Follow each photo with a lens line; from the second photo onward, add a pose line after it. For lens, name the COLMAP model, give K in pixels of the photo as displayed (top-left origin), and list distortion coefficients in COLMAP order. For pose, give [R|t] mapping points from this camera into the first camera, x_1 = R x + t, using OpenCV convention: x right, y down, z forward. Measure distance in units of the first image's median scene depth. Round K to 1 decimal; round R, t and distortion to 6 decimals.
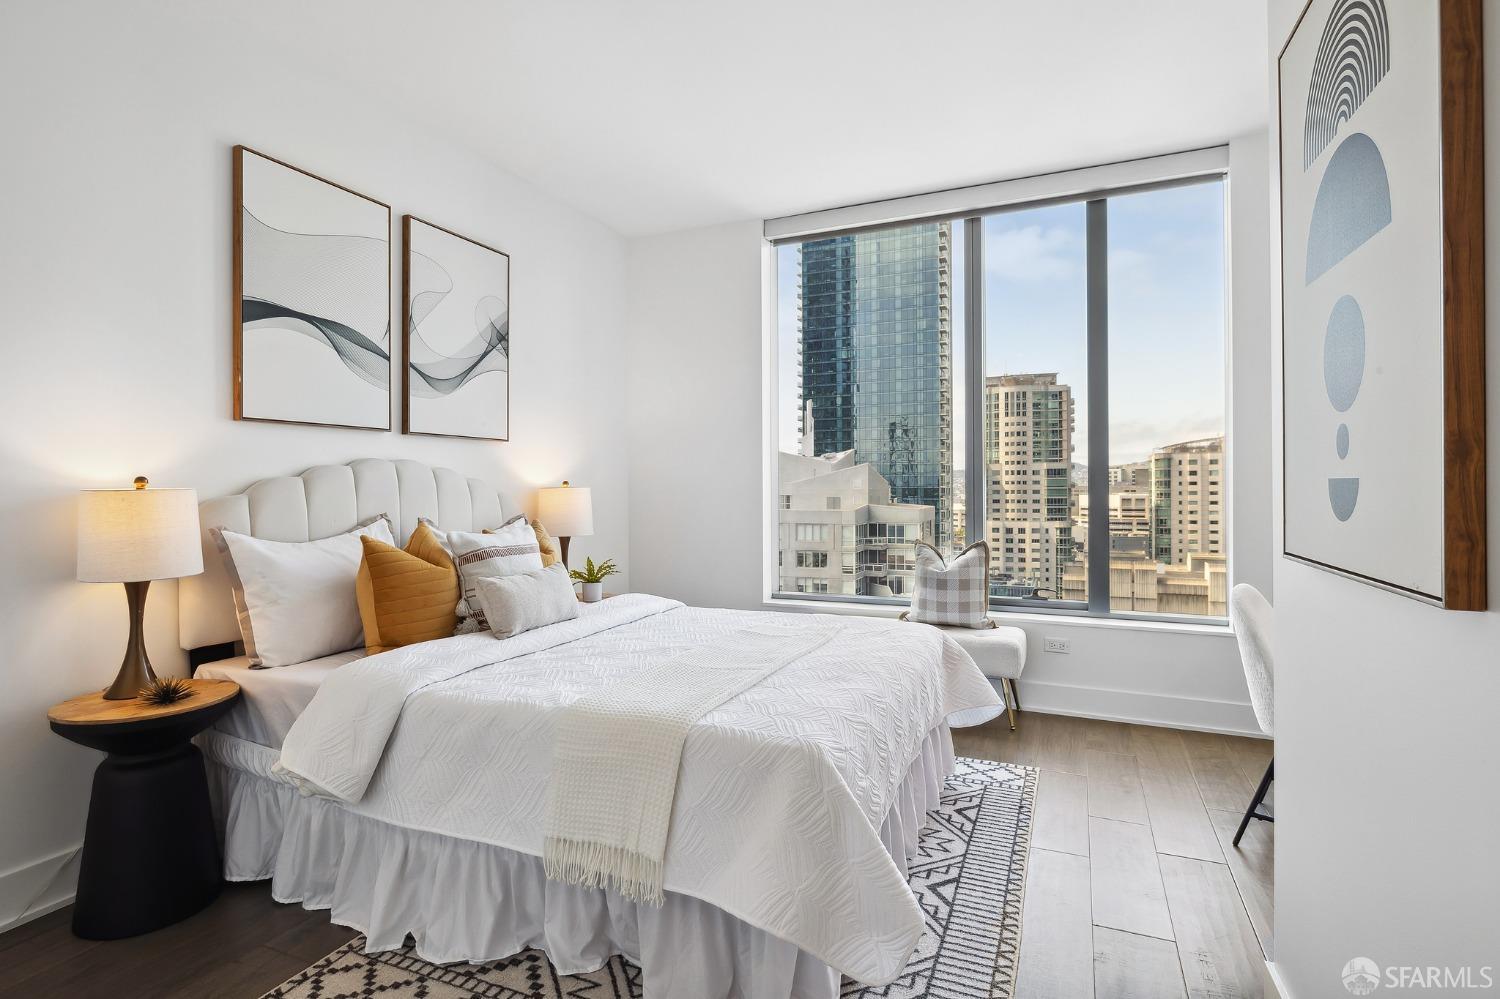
lens RADIAL K [[761.6, 0, 750.0], [0, 761.6, 487.0], [0, 0, 1]] dist [0.000345, -0.001111]
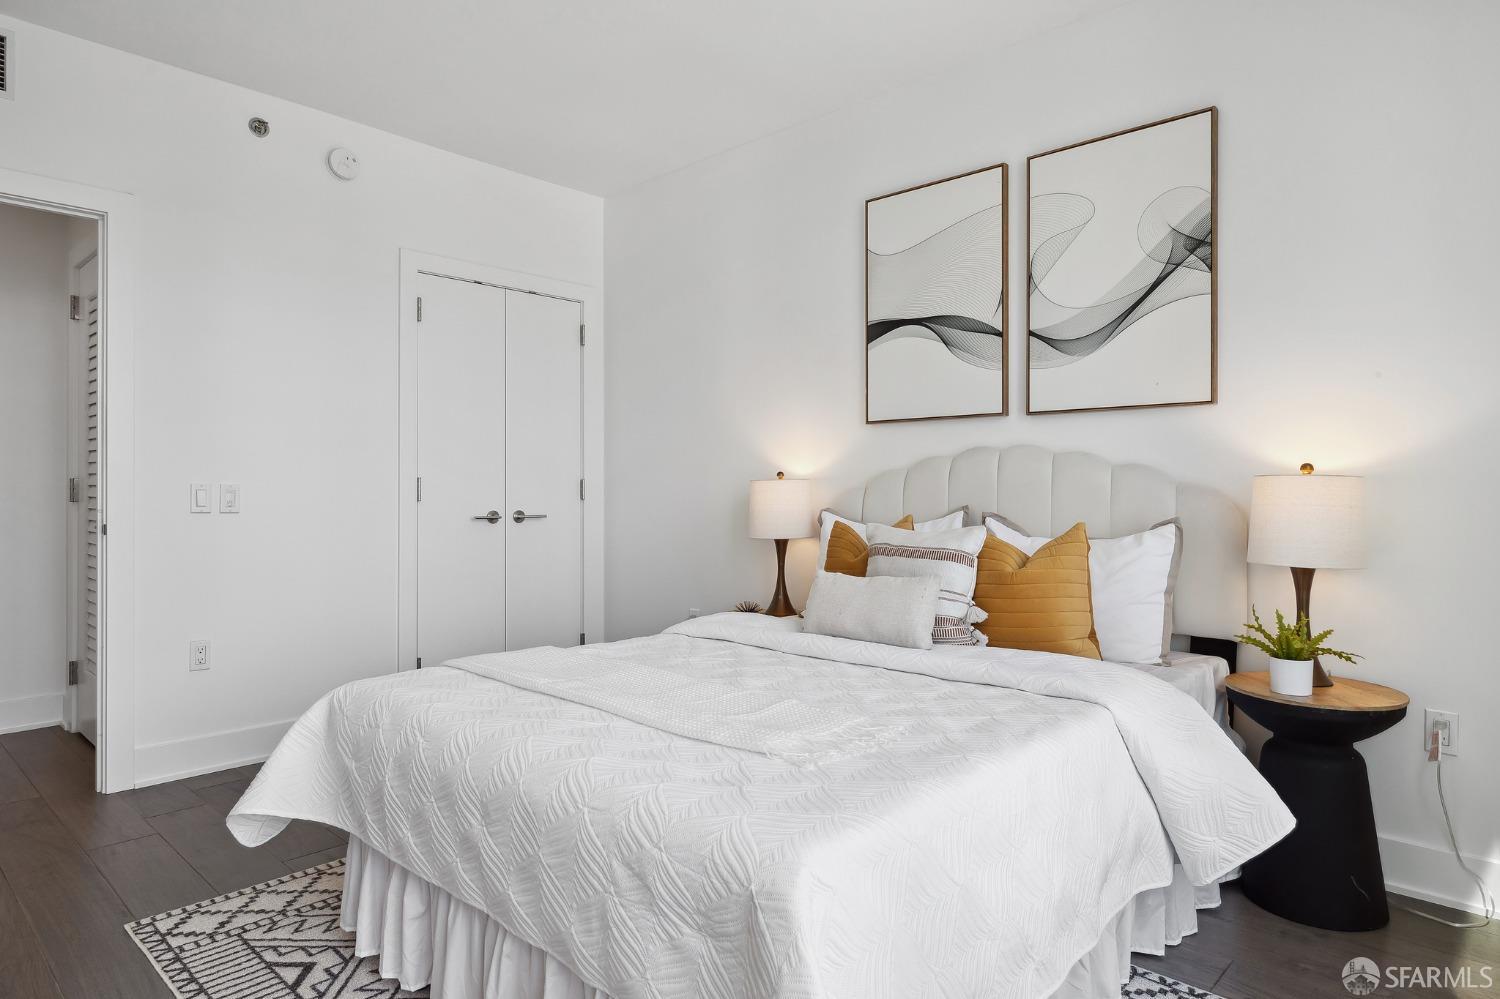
lens RADIAL K [[828.1, 0, 754.0], [0, 828.1, 484.1], [0, 0, 1]] dist [-0.007689, -0.000387]
pose [[-0.310696, 0.009748, -0.950459, 0.556506], [0.009759, 0.999927, 0.007065, -0.002942], [0.950459, -0.007080, -0.310768, 1.060024]]
